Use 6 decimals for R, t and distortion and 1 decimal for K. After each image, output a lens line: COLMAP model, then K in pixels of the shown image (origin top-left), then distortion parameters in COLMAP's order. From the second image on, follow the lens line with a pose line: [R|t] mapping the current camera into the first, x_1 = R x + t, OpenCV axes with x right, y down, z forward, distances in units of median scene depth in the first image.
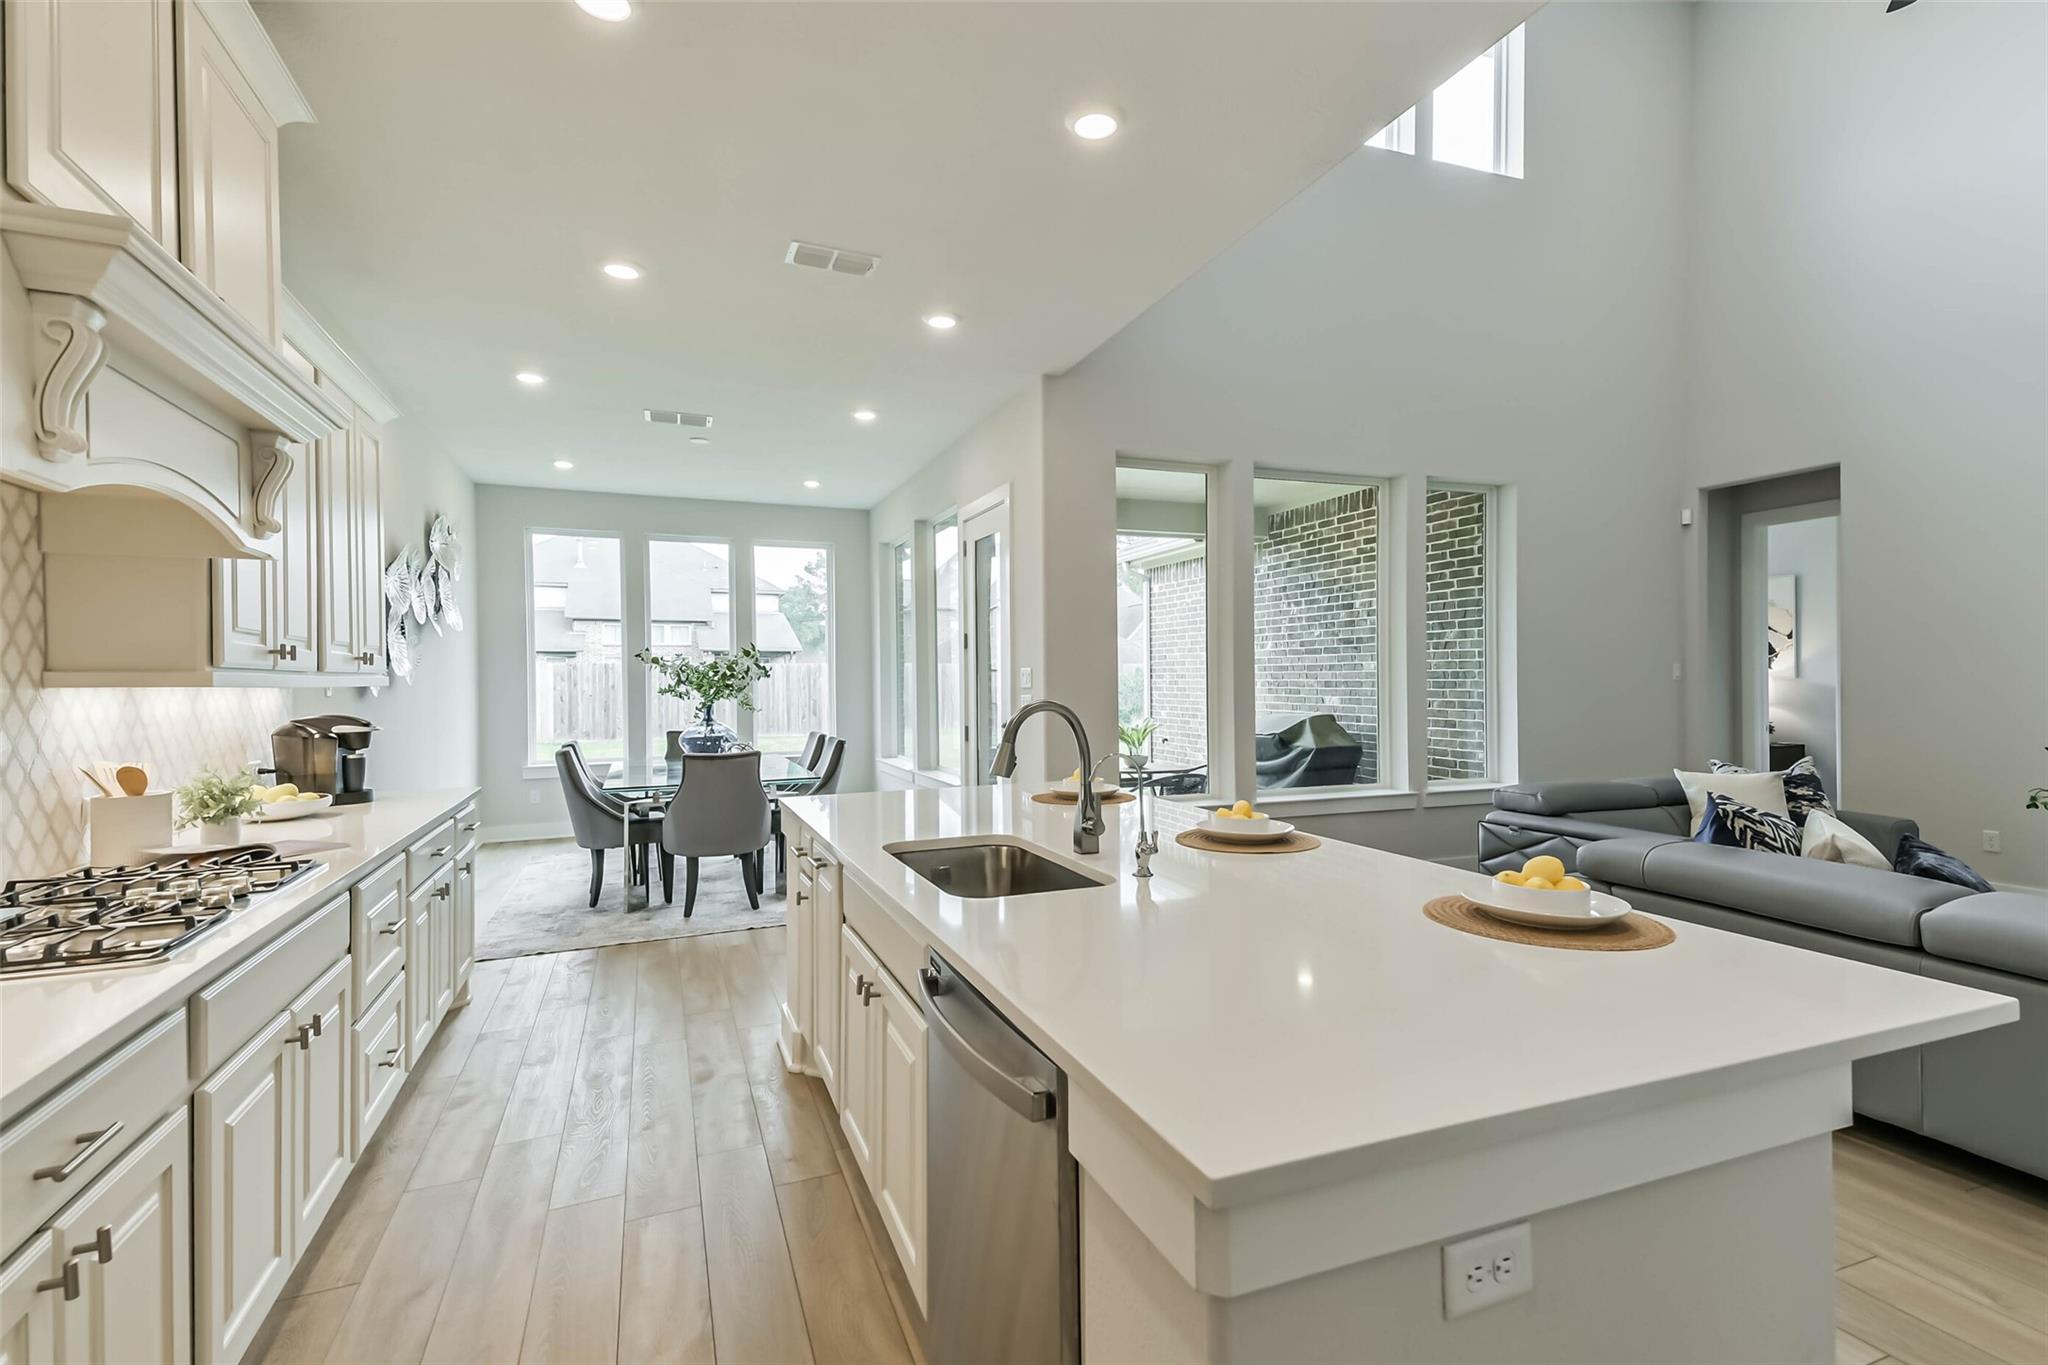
lens RADIAL K [[915.7, 0, 1032.0], [0, 915.7, 675.3], [0, 0, 1]] dist [0.005814, -0.000173]
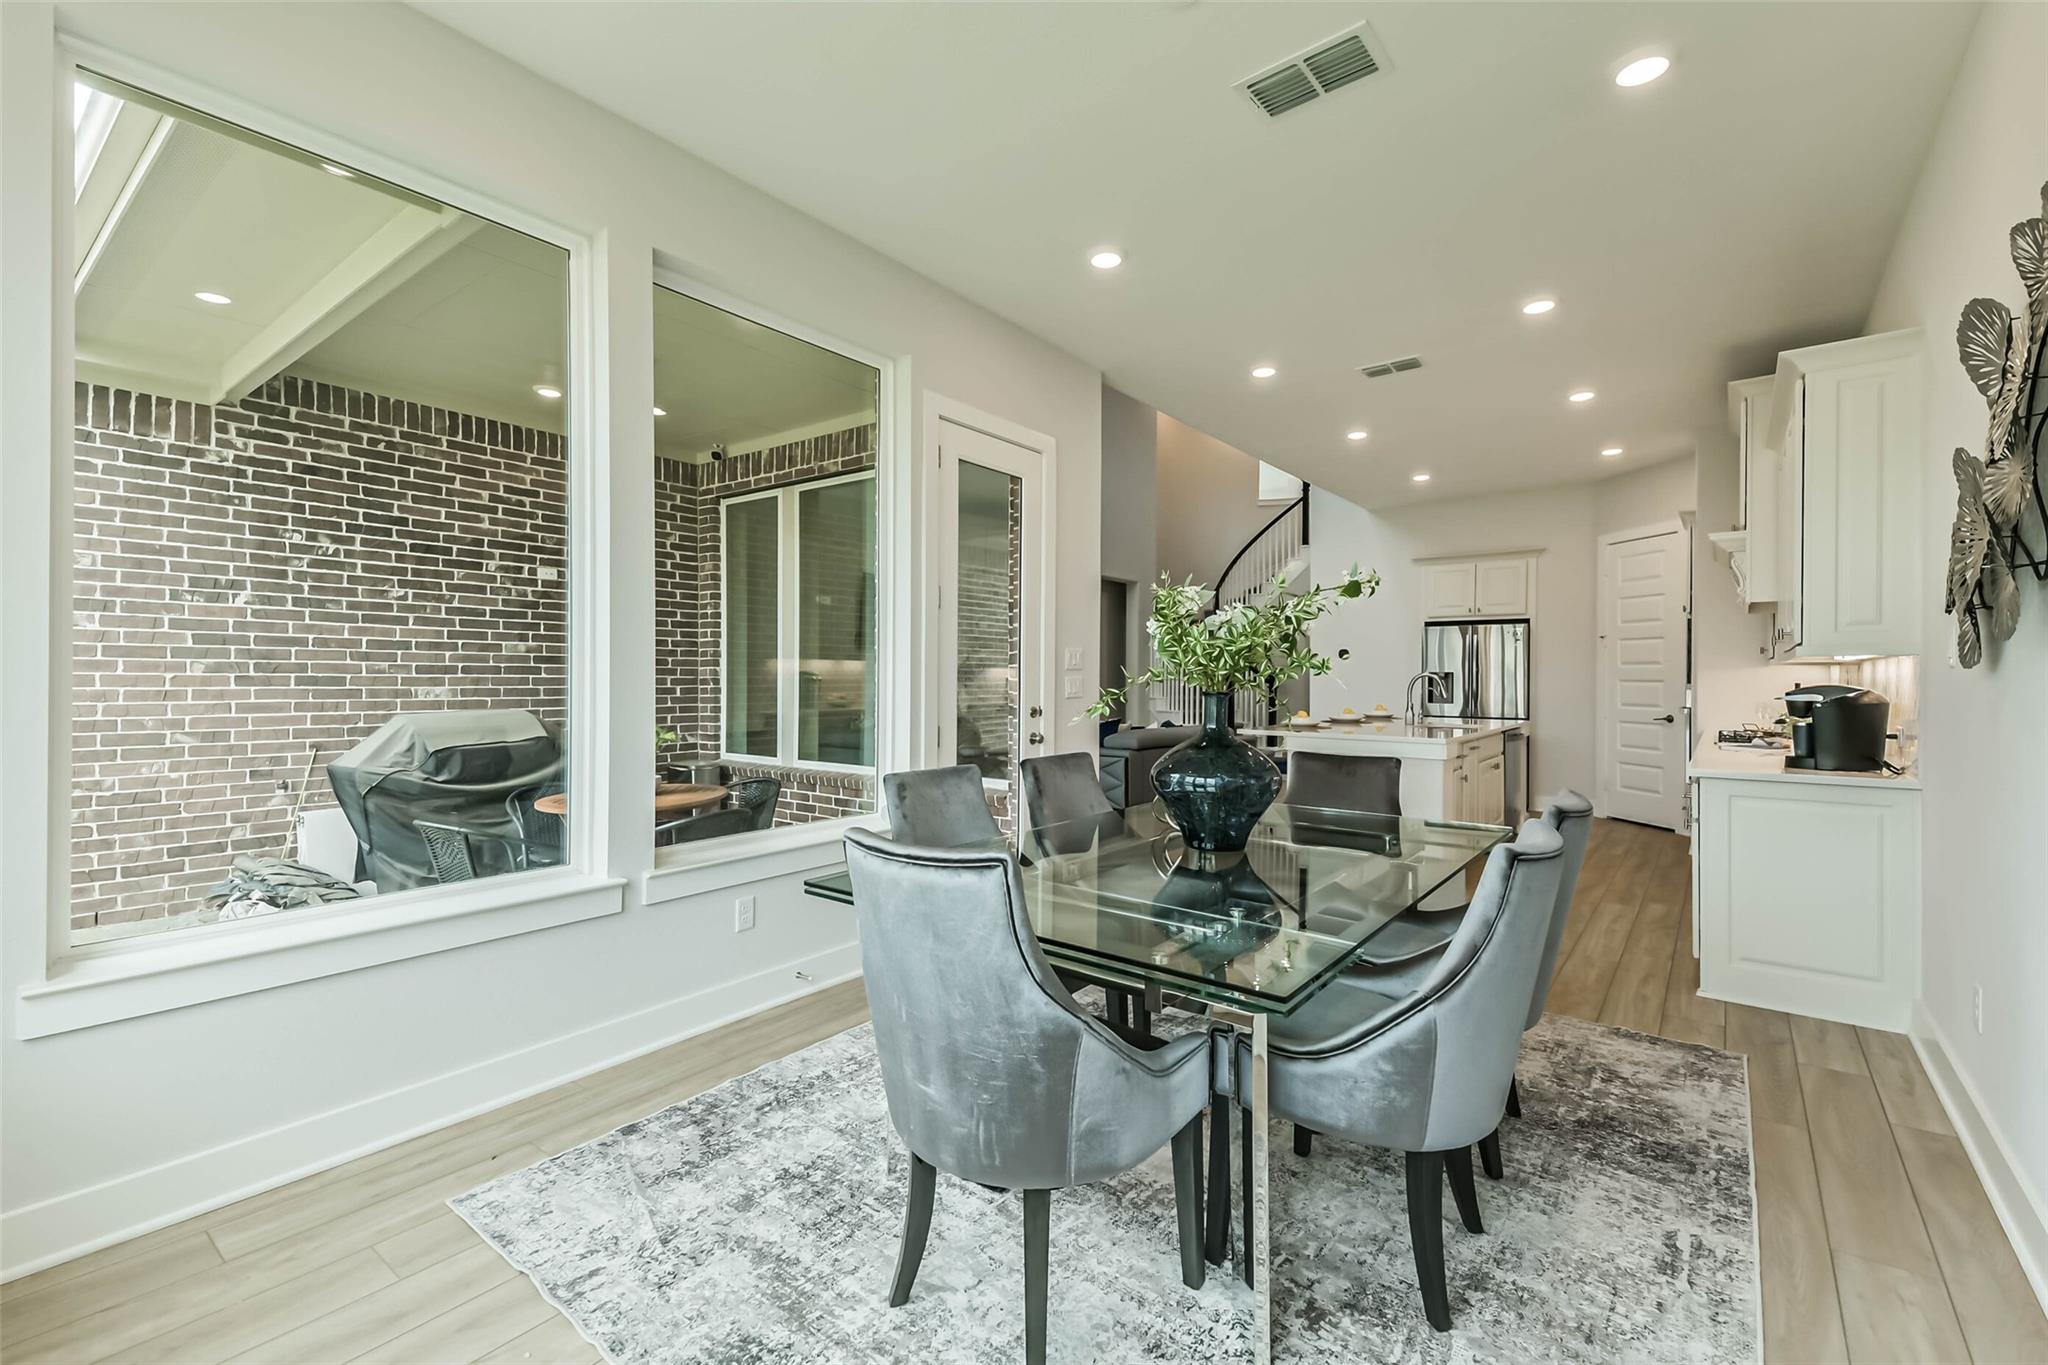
lens RADIAL K [[898.6, 0, 1017.8], [0, 898.6, 683.1], [0, 0, 1]] dist [0.019618, -0.000585]
pose [[-0.481873, 0.000317, 0.876241, -0.462875], [-0.003951, 0.999989, -0.002535, 0.018666], [-0.876232, -0.004683, -0.481867, 0.871540]]
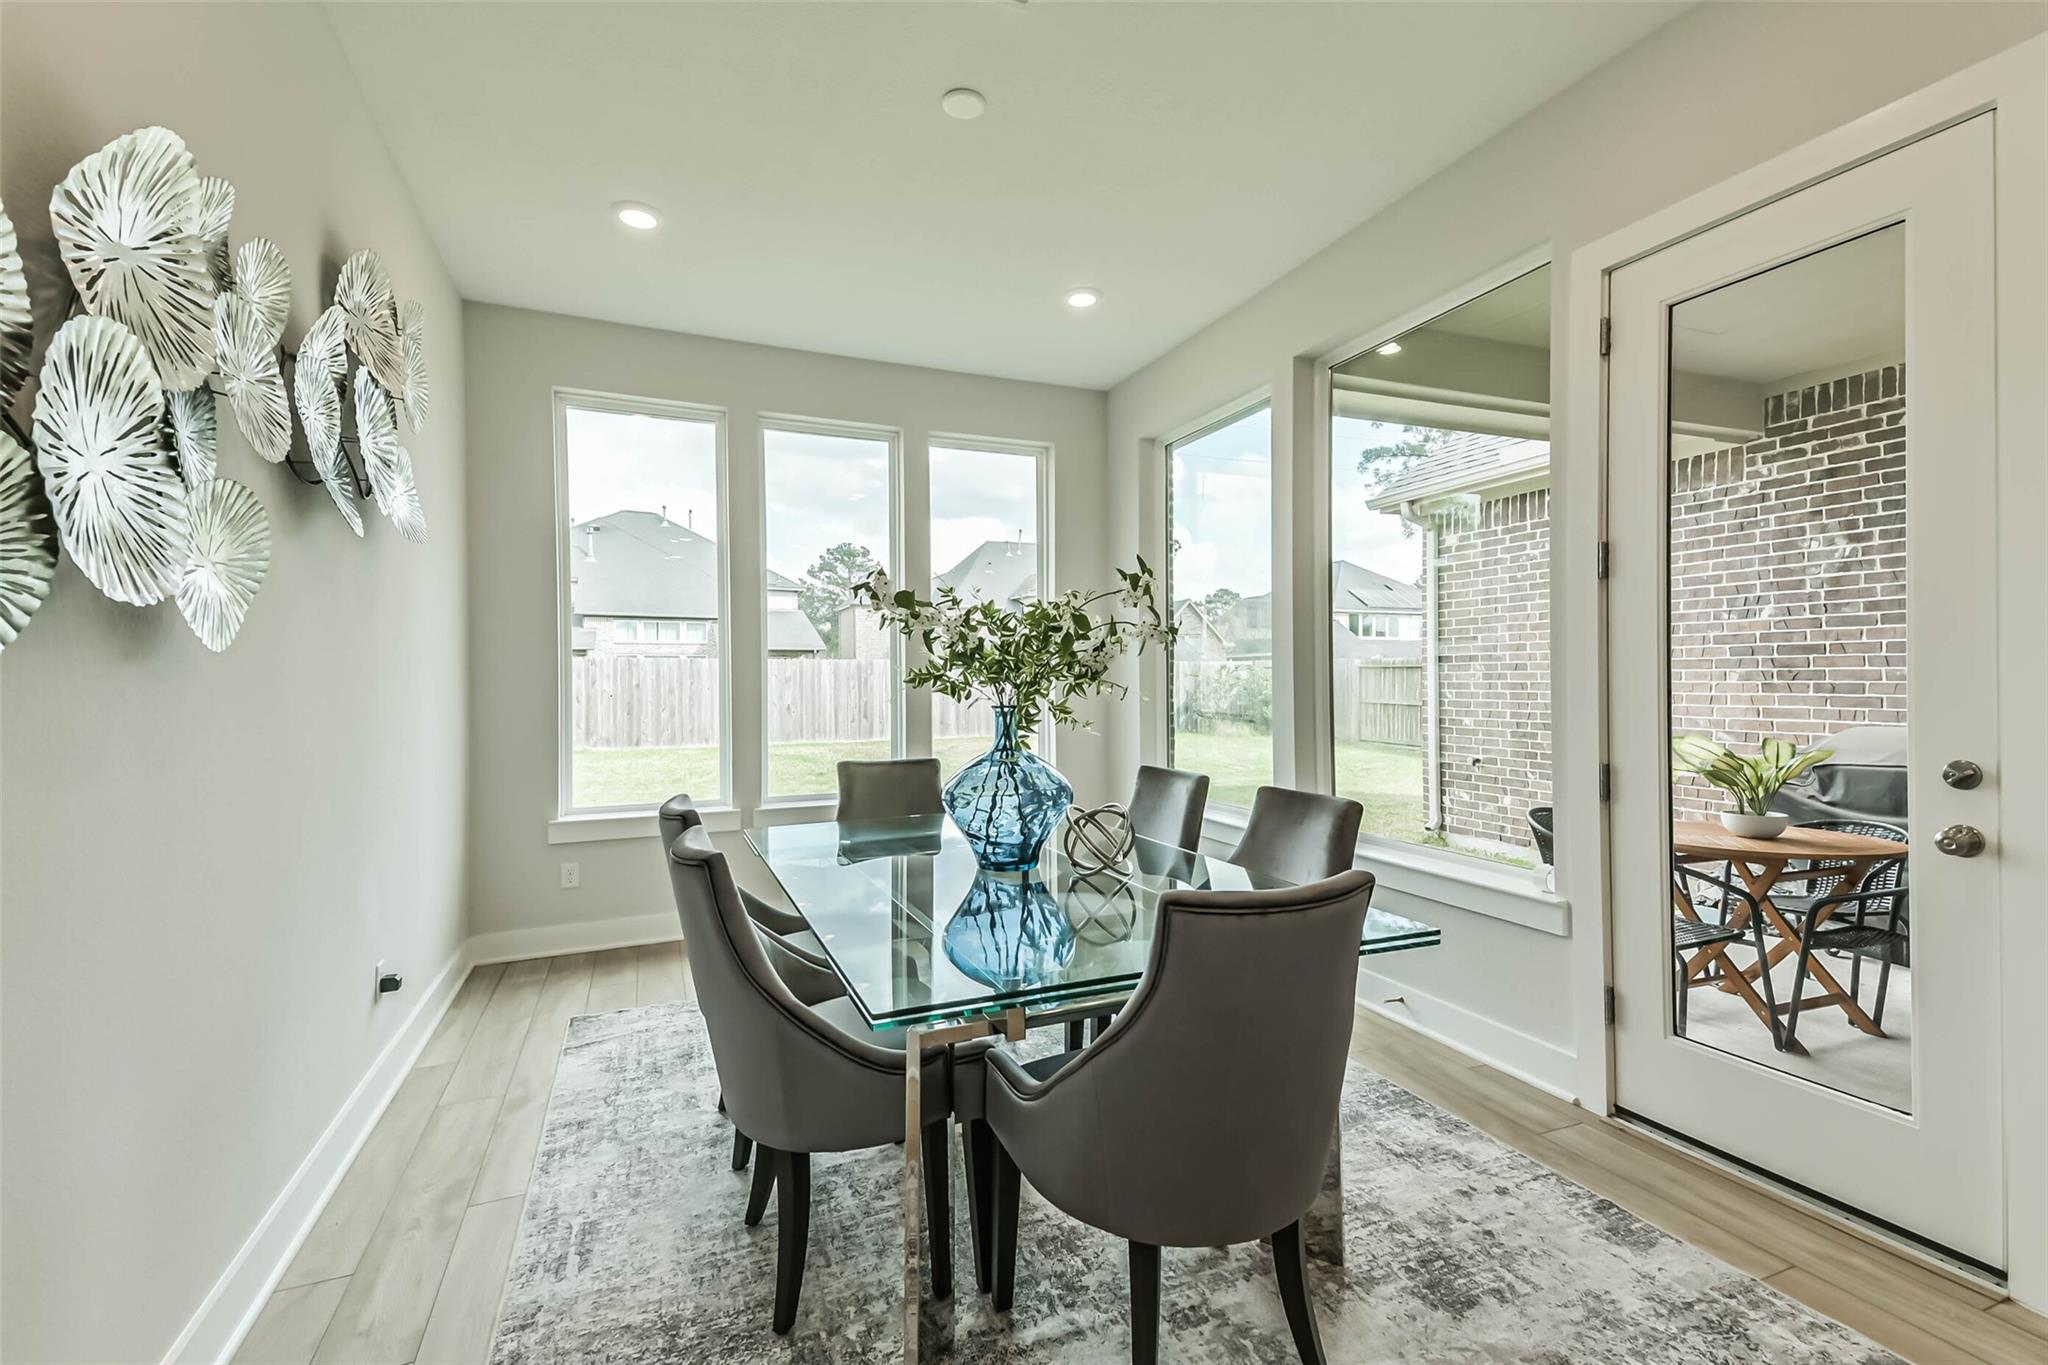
lens RADIAL K [[898.6, 0, 1015.9], [0, 898.6, 685.2], [0, 0, 1]] dist [0.019618, -0.000585]
pose [[0.999936, 0.000975, -0.011306, -0.234680], [-0.000879, 0.999964, 0.008468, 0.011157], [0.011314, -0.008458, 0.999900, 0.400185]]
